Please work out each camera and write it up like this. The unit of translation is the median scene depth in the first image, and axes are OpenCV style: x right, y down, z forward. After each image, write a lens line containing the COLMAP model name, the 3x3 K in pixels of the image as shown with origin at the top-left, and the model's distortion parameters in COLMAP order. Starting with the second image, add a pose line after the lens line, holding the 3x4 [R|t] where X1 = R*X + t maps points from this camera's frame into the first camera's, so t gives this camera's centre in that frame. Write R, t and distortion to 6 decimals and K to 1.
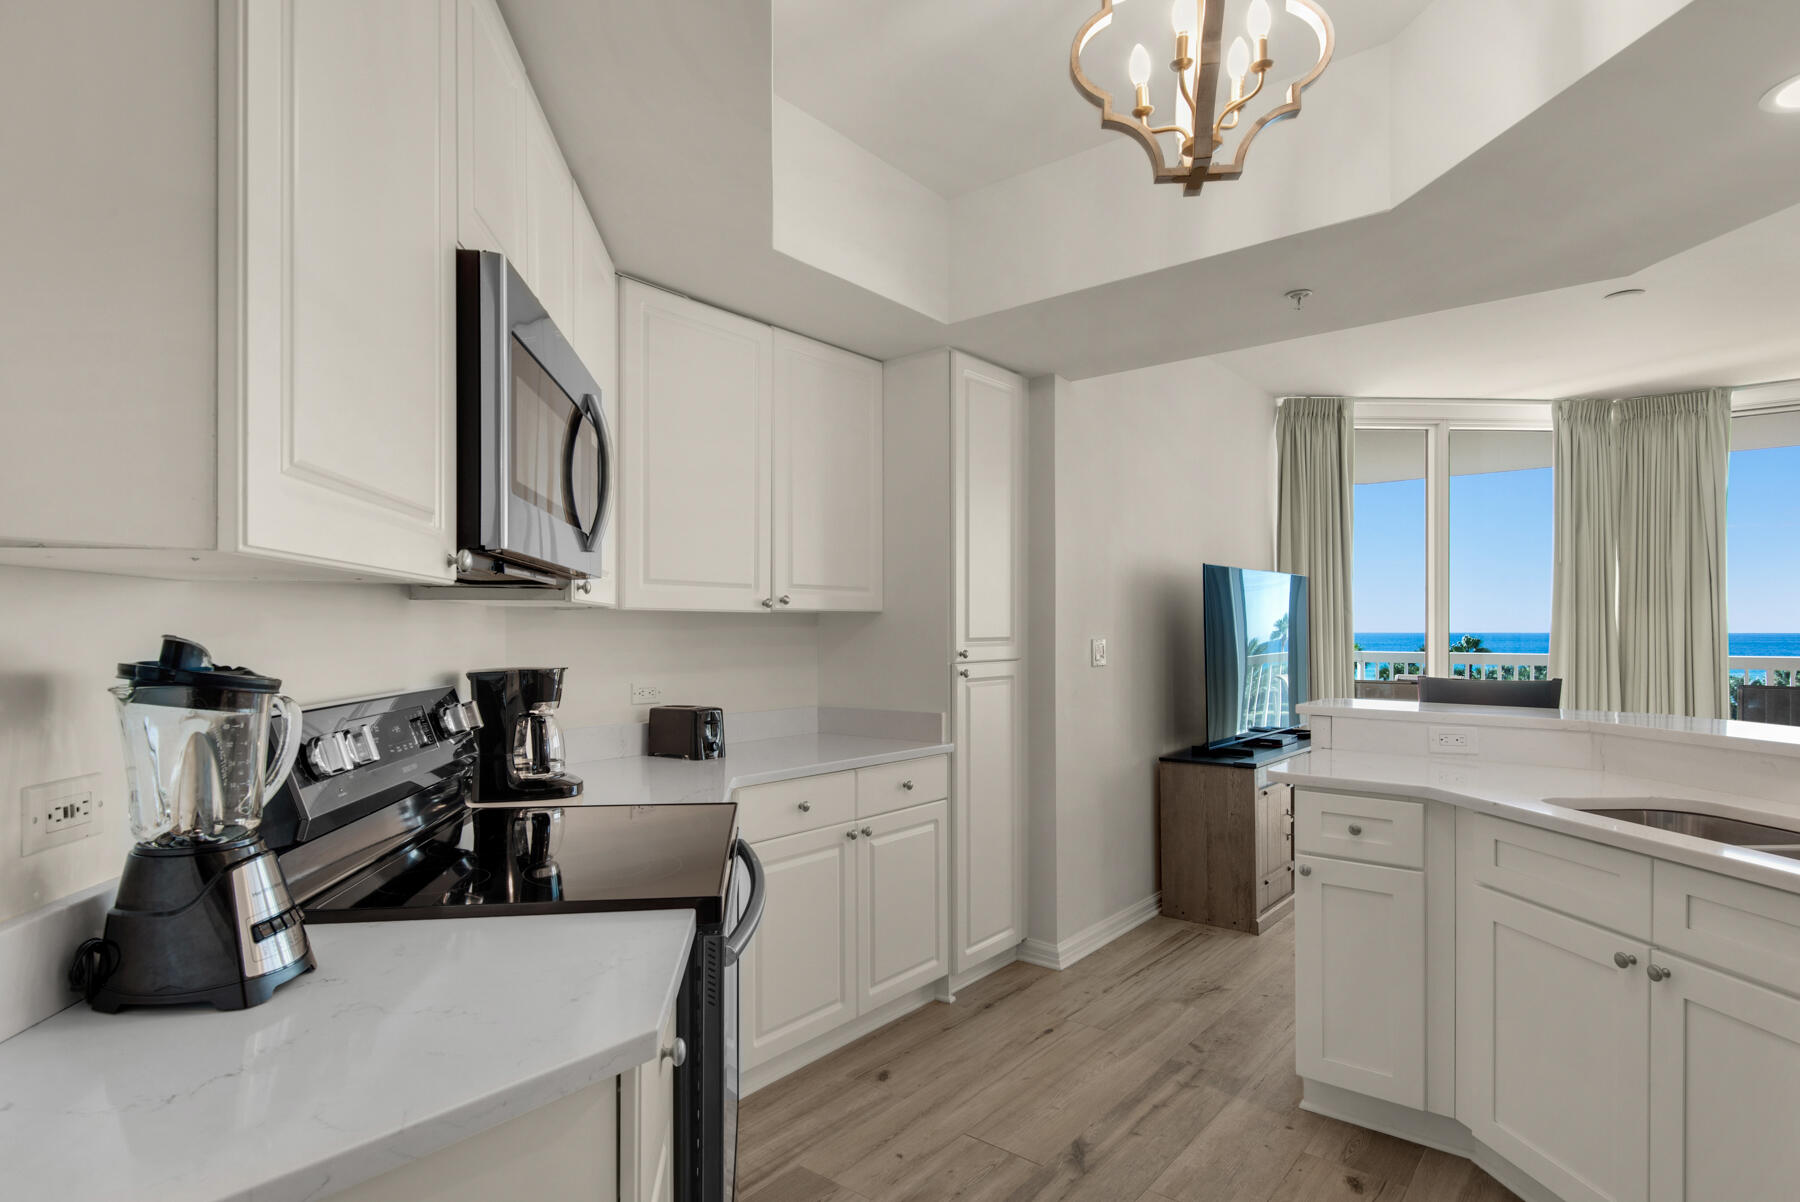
lens RADIAL K [[975.5, 0, 859.3], [0, 975.5, 639.7], [0, 0, 1]] dist [0.023432, -0.007566]
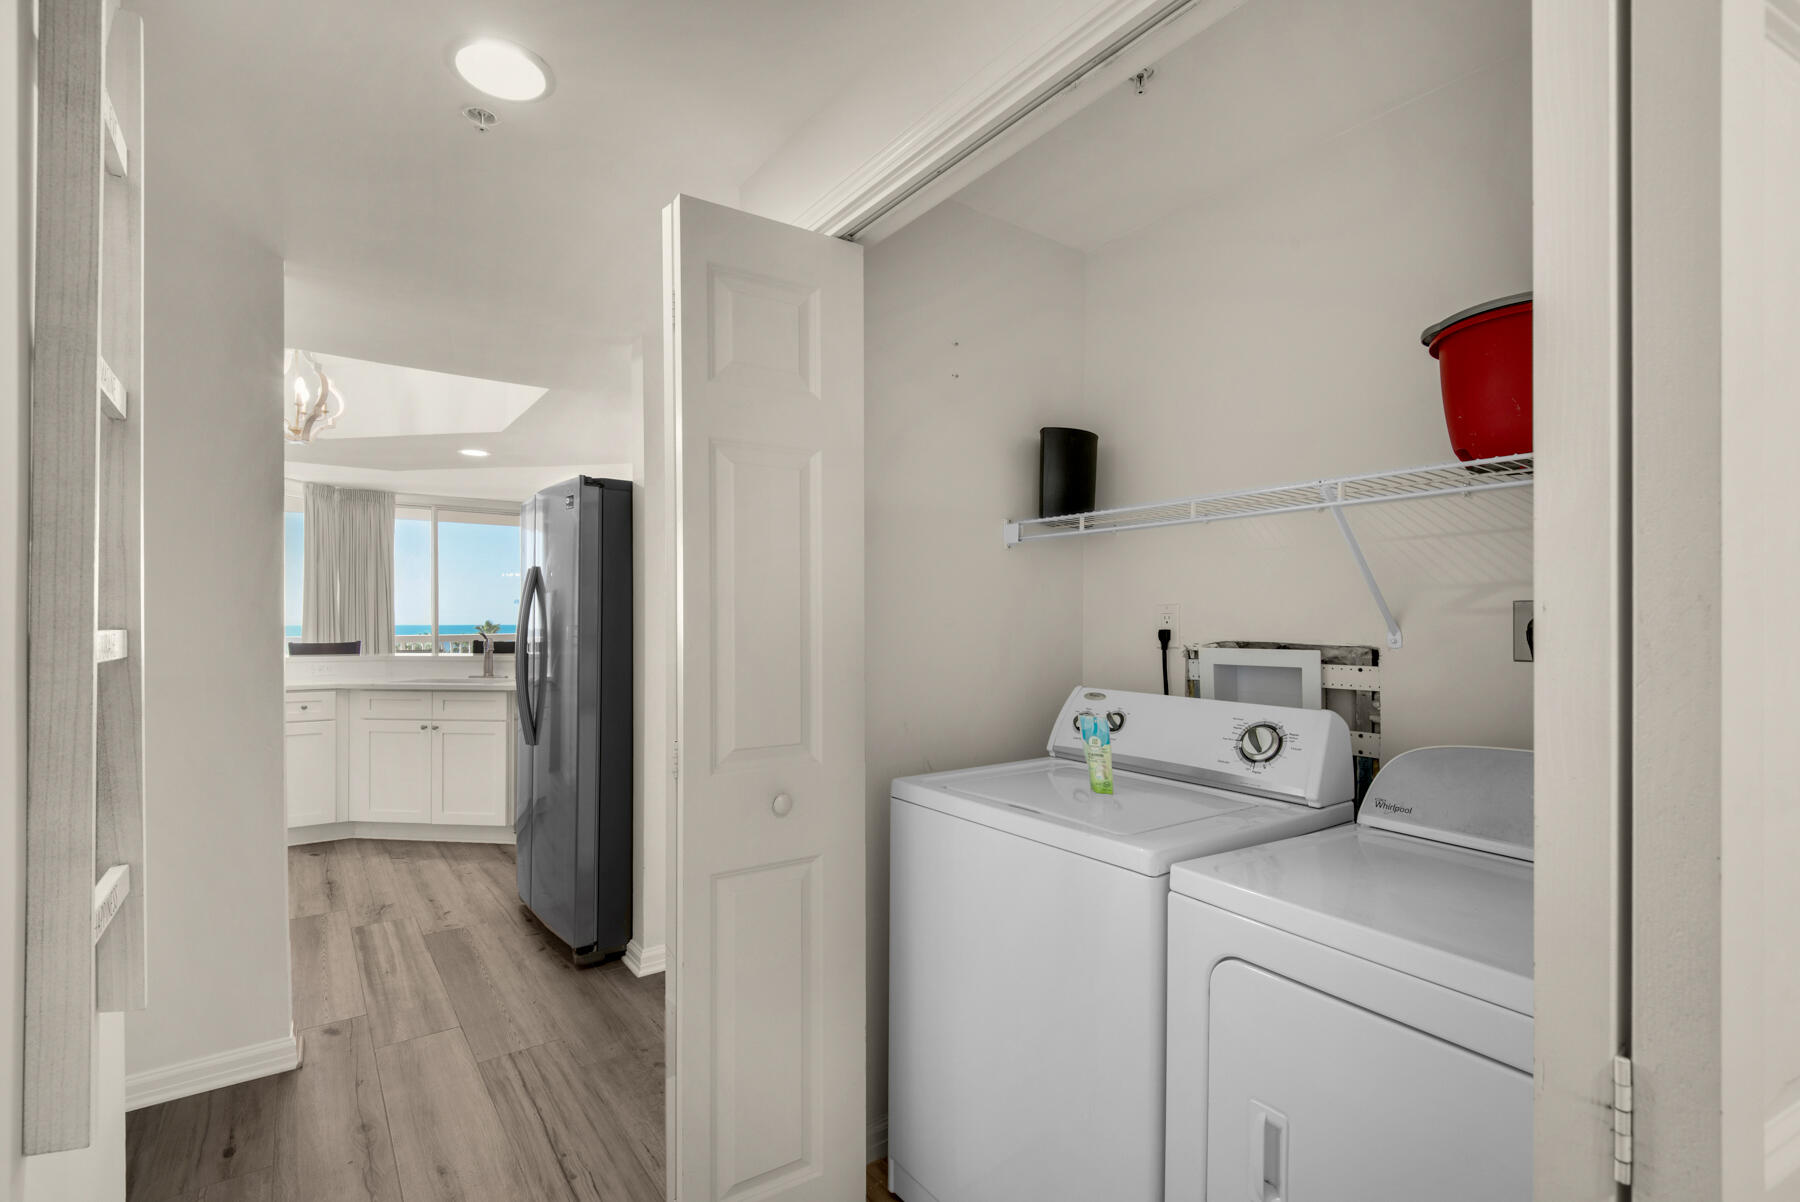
lens RADIAL K [[822.8, 0, 884.5], [0, 822.8, 614.7], [0, 0, 1]] dist [0.029008, -0.015735]
pose [[0.254608, -0.000467, 0.967044, -0.723766], [0.013913, 0.999898, -0.003180, 0.006730], [-0.966944, 0.014264, 0.254589, -0.553294]]
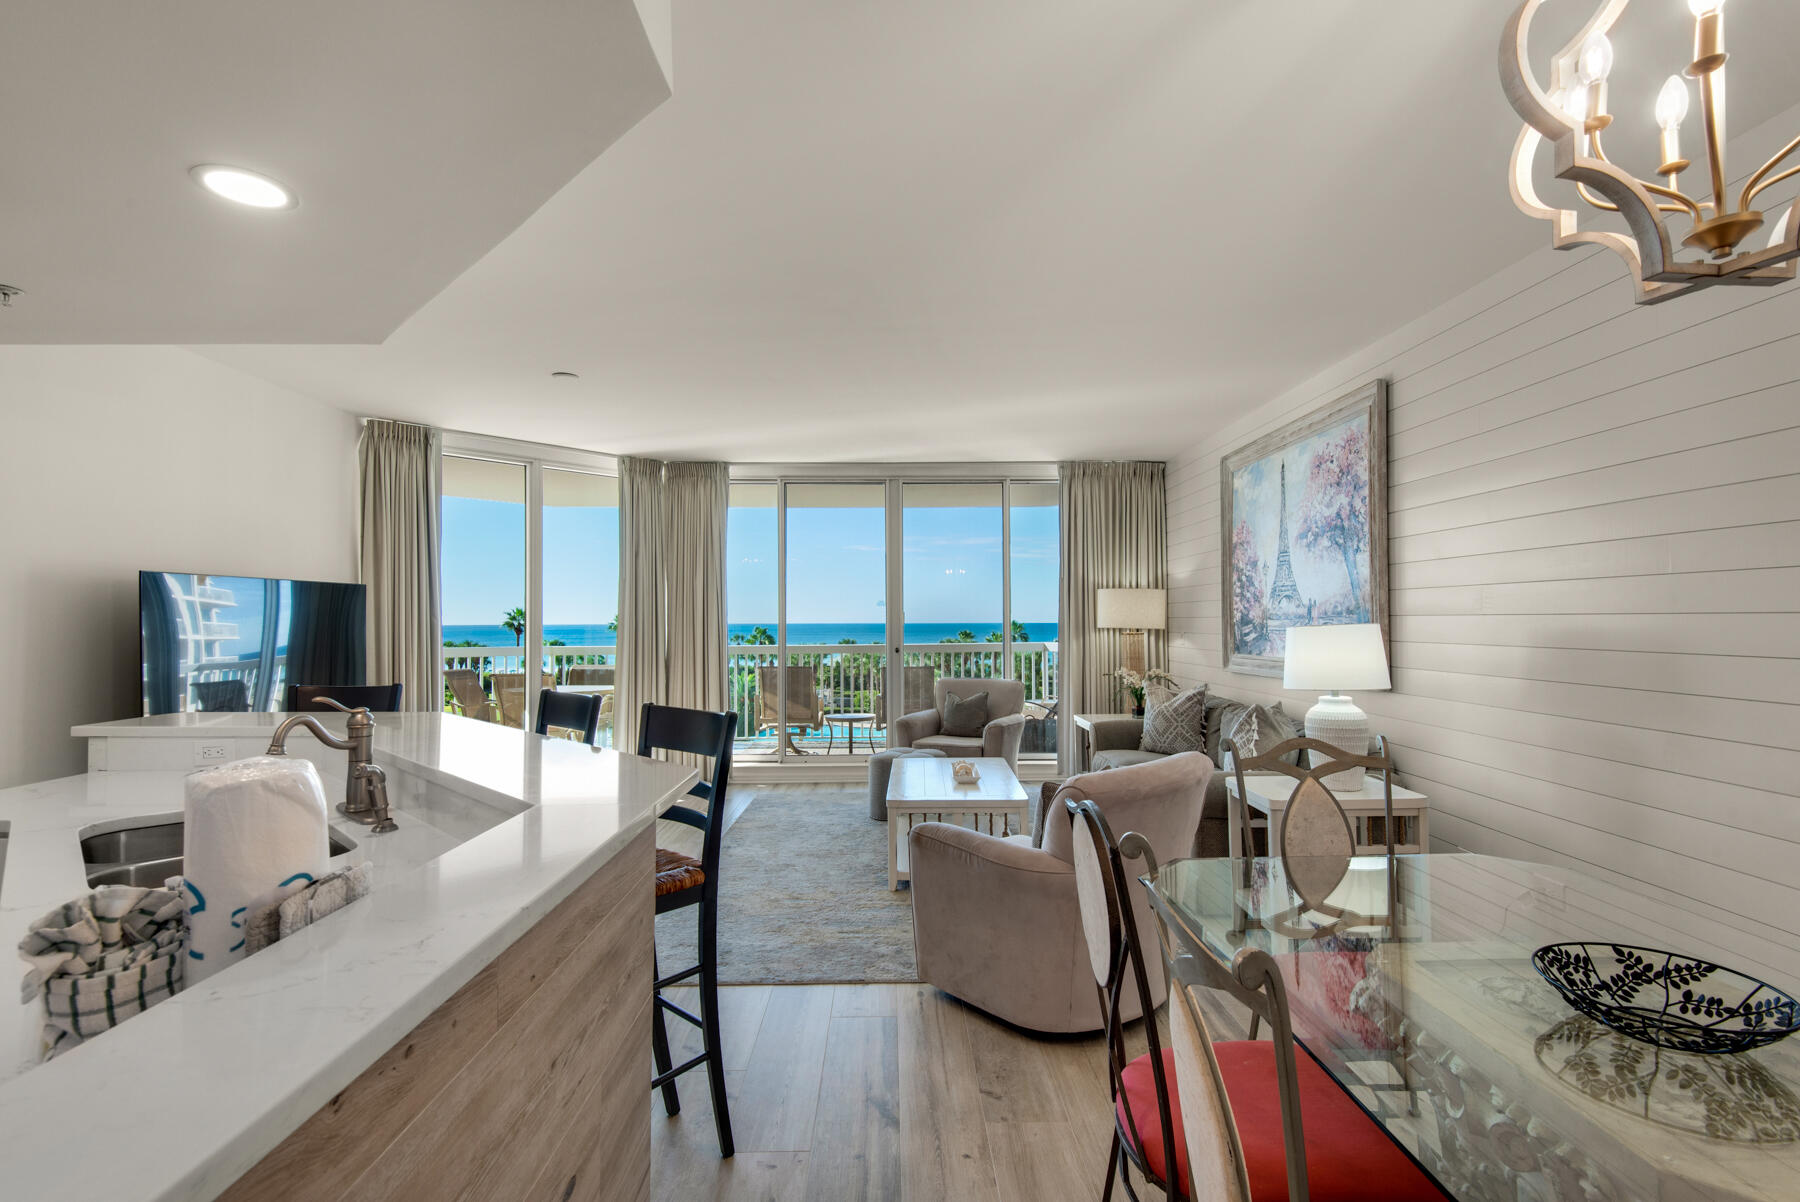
lens RADIAL K [[822.8, 0, 901.1], [0, 822.8, 606.7], [0, 0, 1]] dist [0.029008, -0.015735]
pose [[0.758266, 0.009543, 0.651876, 0.474459], [0.009007, 0.999644, -0.025111, -0.018934], [-0.651884, 0.024913, 0.757910, -0.118815]]
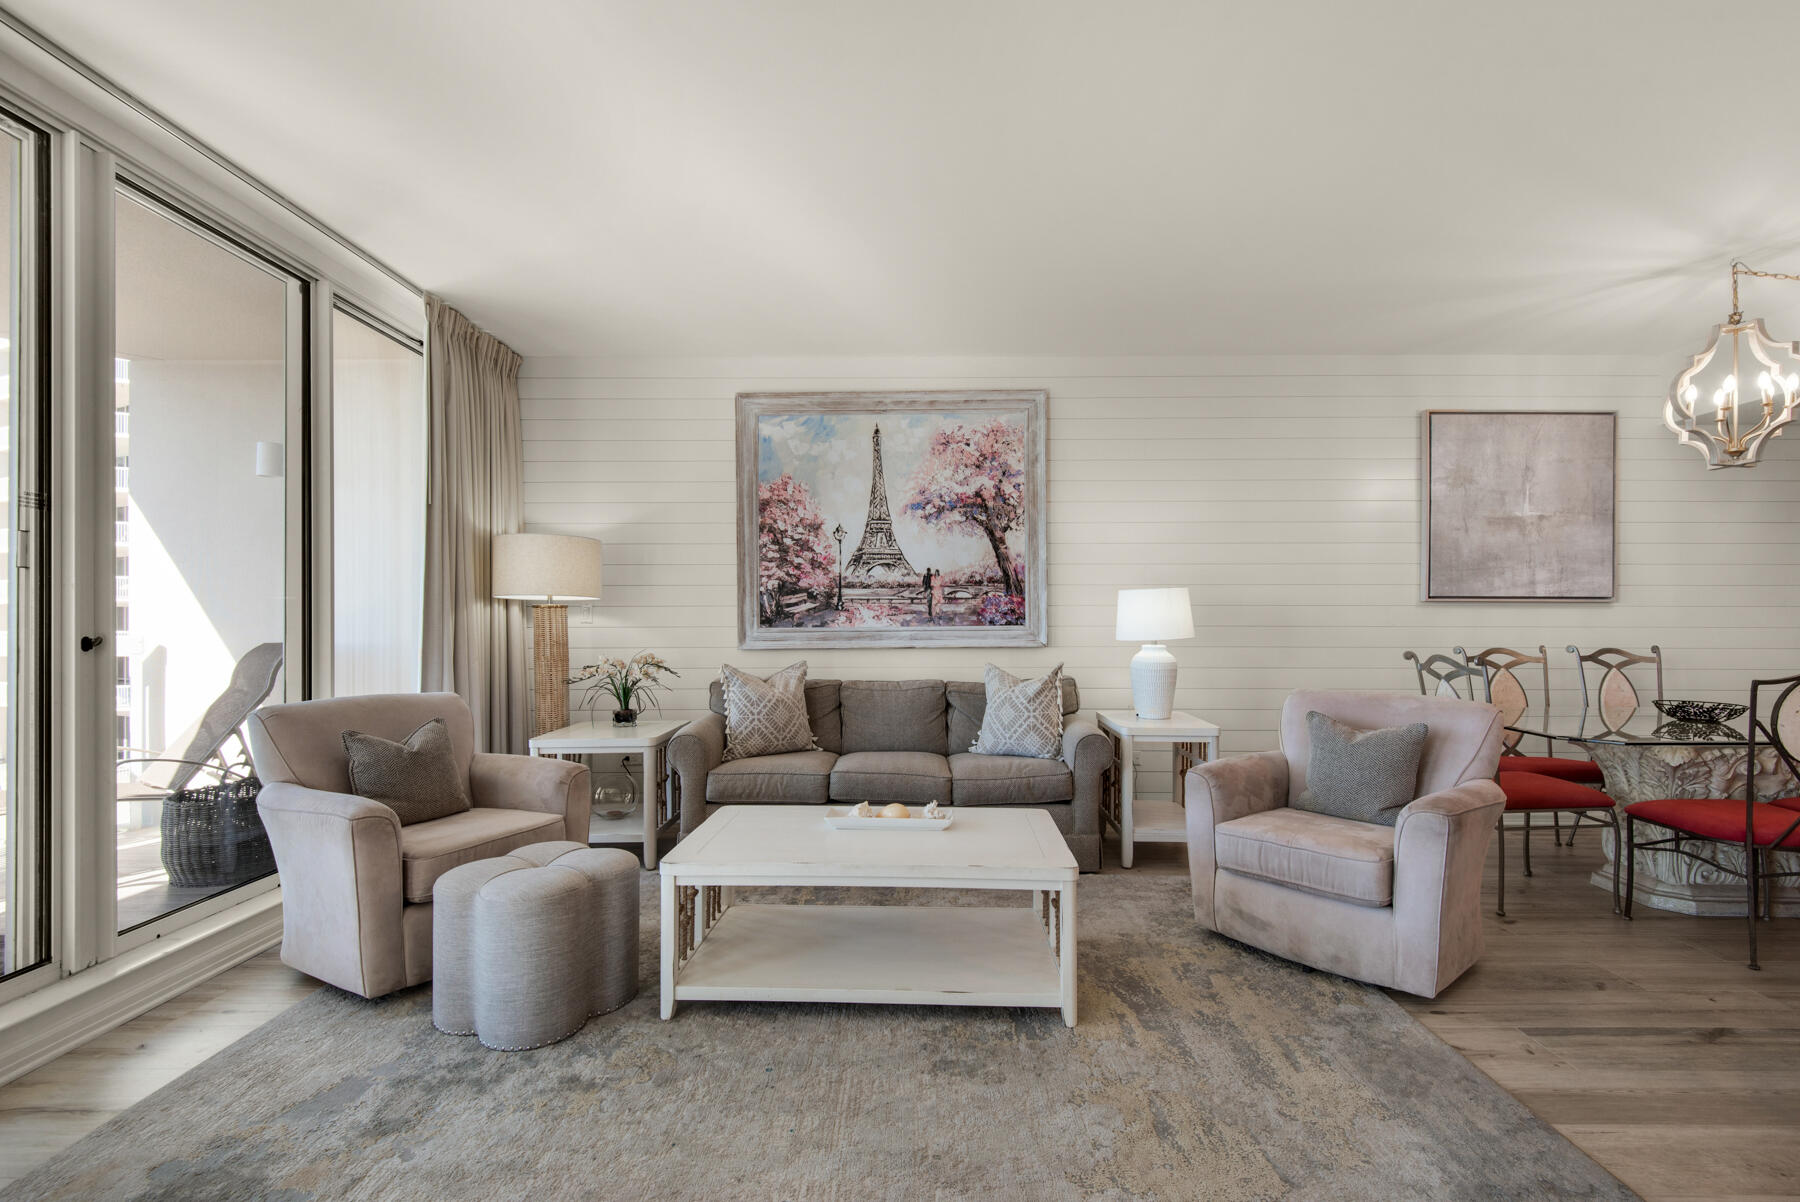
lens RADIAL K [[822.8, 0, 903.3], [0, 822.8, 611.5], [0, 0, 1]] dist [0.029008, -0.015735]
pose [[-0.636602, 0.011447, 0.771108, 0.798214], [0.010328, 0.999927, -0.006317, 0.020822], [-0.771123, 0.003943, -0.636674, 1.340346]]
